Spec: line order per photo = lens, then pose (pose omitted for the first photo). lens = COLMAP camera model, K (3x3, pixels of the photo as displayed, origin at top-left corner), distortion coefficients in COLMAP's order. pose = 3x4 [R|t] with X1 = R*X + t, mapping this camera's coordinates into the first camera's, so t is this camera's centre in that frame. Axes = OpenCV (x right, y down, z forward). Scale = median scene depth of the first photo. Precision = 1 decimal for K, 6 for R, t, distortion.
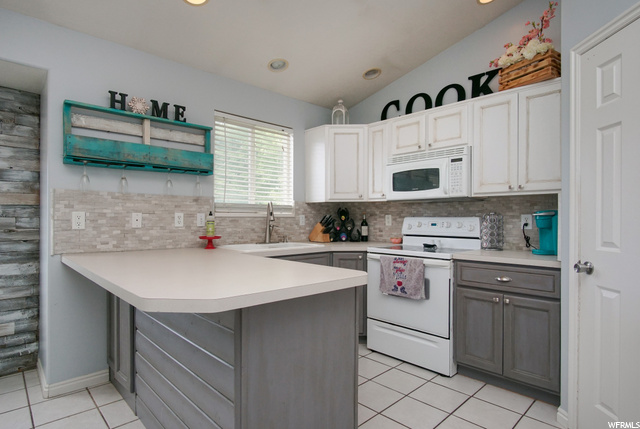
lens RADIAL K [[348.9, 0, 320.2], [0, 348.9, 219.3], [0, 0, 1]] dist [-0.029342, 0.008258]
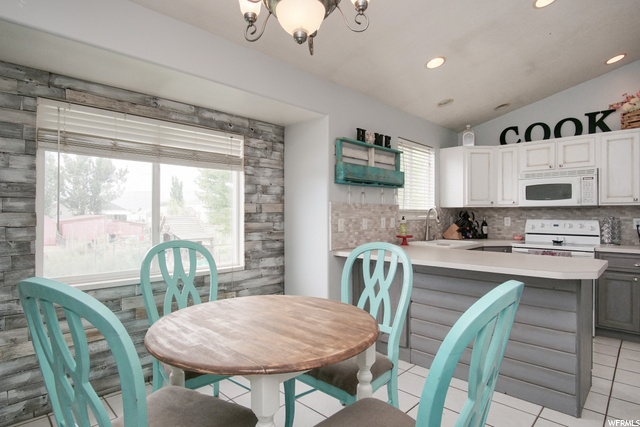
lens RADIAL K [[348.9, 0, 317.0], [0, 348.9, 213.9], [0, 0, 1]] dist [-0.029342, 0.008258]
pose [[0.999447, -0.001386, 0.033231, -0.683813], [0.001351, 0.999999, 0.001071, -0.034069], [-0.033233, -0.001025, 0.999447, -0.294500]]
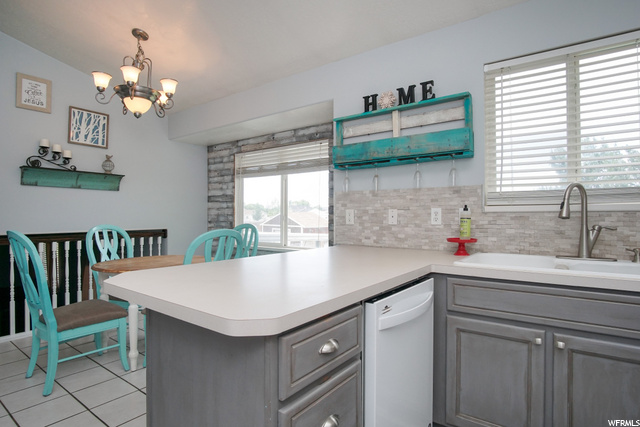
lens RADIAL K [[348.9, 0, 314.8], [0, 348.9, 214.5], [0, 0, 1]] dist [-0.029342, 0.008258]
pose [[0.154133, -0.003746, -0.988043, 0.368025], [0.003616, 0.999988, -0.003227, -0.001478], [0.988044, -0.003075, 0.154144, 0.568985]]
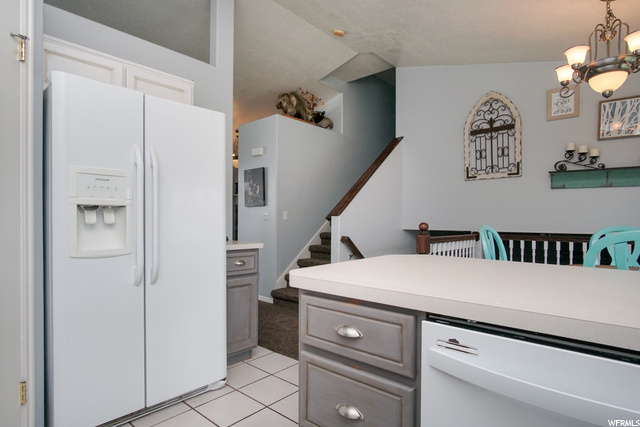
lens RADIAL K [[348.9, 0, 317.1], [0, 348.9, 217.5], [0, 0, 1]] dist [-0.029342, 0.008258]
pose [[-0.996667, -0.009141, -0.081067, 0.067940], [-0.008900, 0.999955, -0.003332, 0.010402], [0.081094, -0.002599, -0.996703, 0.975891]]
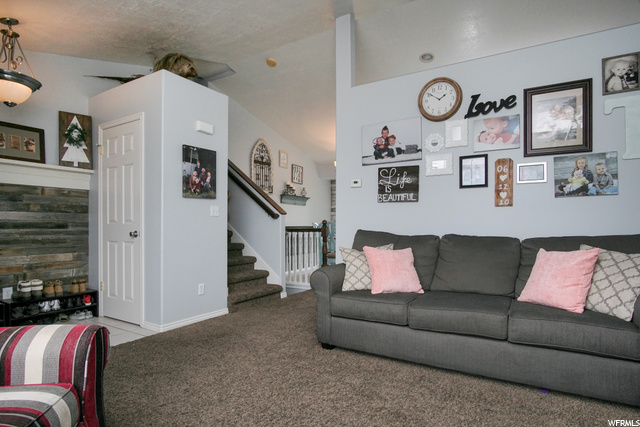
lens RADIAL K [[348.9, 0, 306.4], [0, 348.9, 227.6], [0, 0, 1]] dist [-0.029342, 0.008258]
pose [[0.228437, 0.001336, -0.973558, 1.493935], [0.006317, 0.999976, 0.002854, 0.056777], [0.973538, -0.006802, 0.228423, -0.583946]]
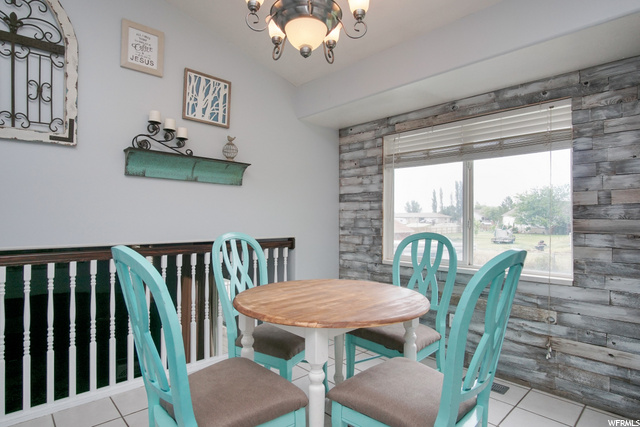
lens RADIAL K [[348.9, 0, 315.7], [0, 348.9, 214.1], [0, 0, 1]] dist [-0.029342, 0.008258]
pose [[-0.018626, -0.017423, -0.999675, -0.093939], [-0.002696, 0.999845, -0.017376, -0.002255], [0.999823, 0.002372, -0.018670, 0.250889]]
